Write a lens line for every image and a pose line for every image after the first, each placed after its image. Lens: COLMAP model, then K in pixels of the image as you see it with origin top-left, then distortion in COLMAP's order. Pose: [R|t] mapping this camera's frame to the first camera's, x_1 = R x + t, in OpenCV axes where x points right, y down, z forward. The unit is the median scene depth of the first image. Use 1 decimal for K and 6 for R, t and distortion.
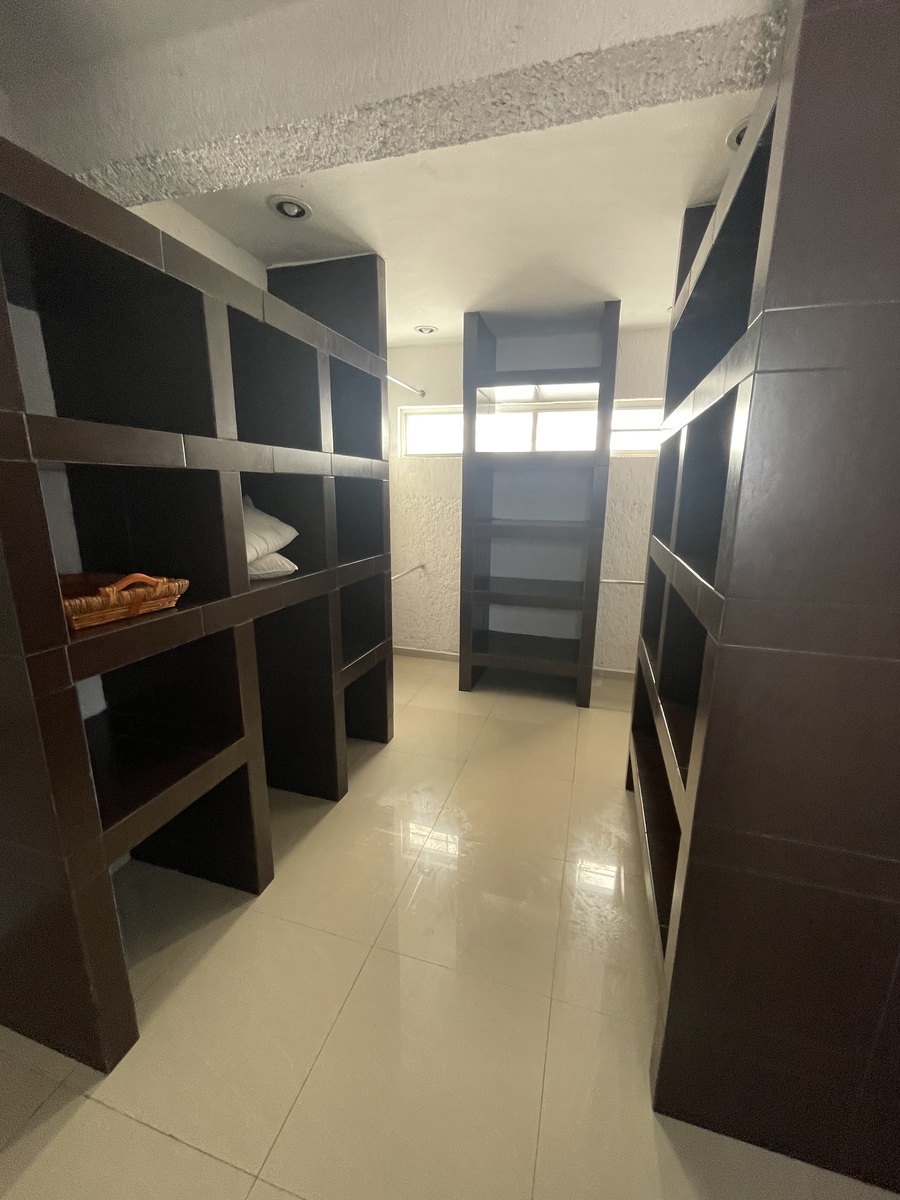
lens RADIAL K [[489.3, 0, 456.4], [0, 489.3, 600.6], [0, 0, 1]] dist [-0.003101, 0.000494]
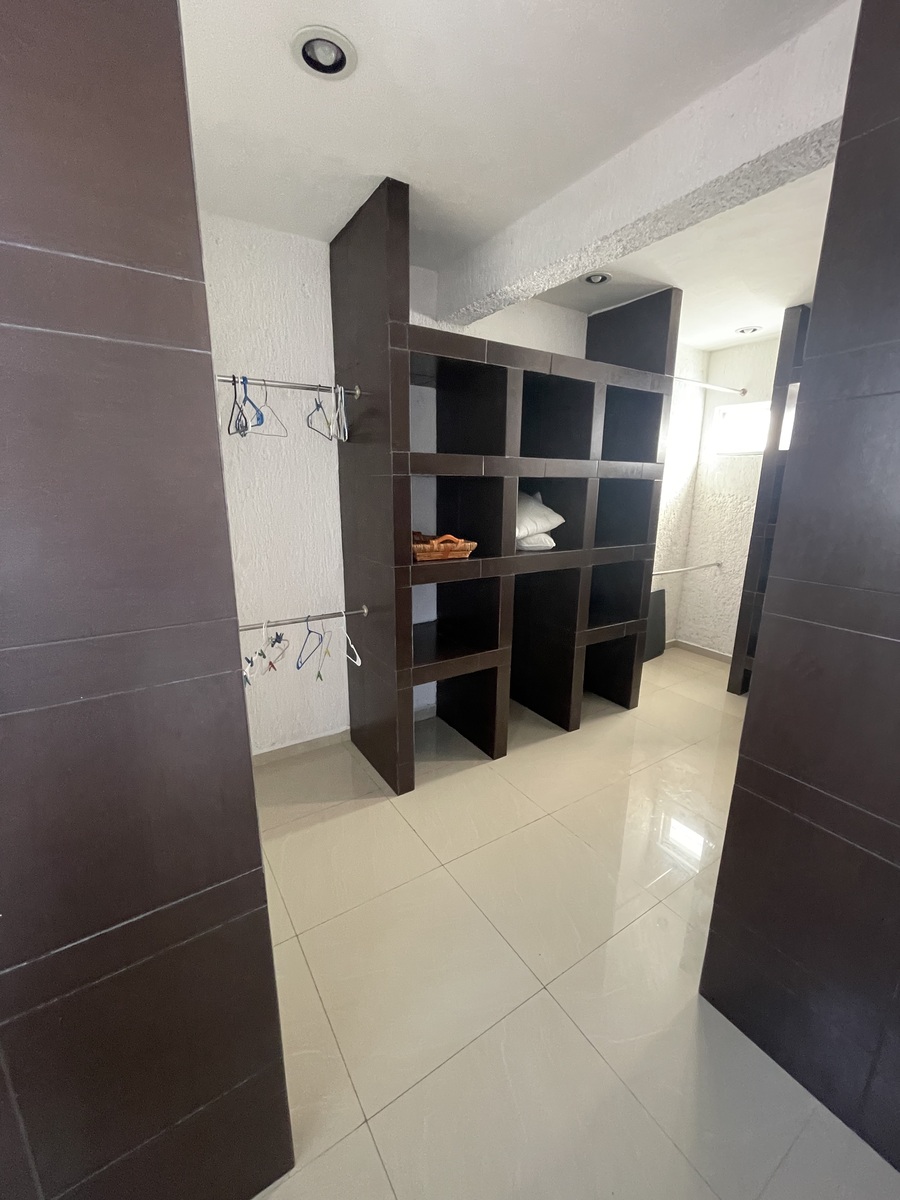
lens RADIAL K [[489.3, 0, 447.0], [0, 489.3, 600.9], [0, 0, 1]] dist [-0.003101, 0.000494]
pose [[0.752540, 0.157436, -0.639451, 0.399646], [-0.151001, 0.986385, 0.065147, 0.050897], [0.641001, 0.047532, 0.766067, -0.281966]]
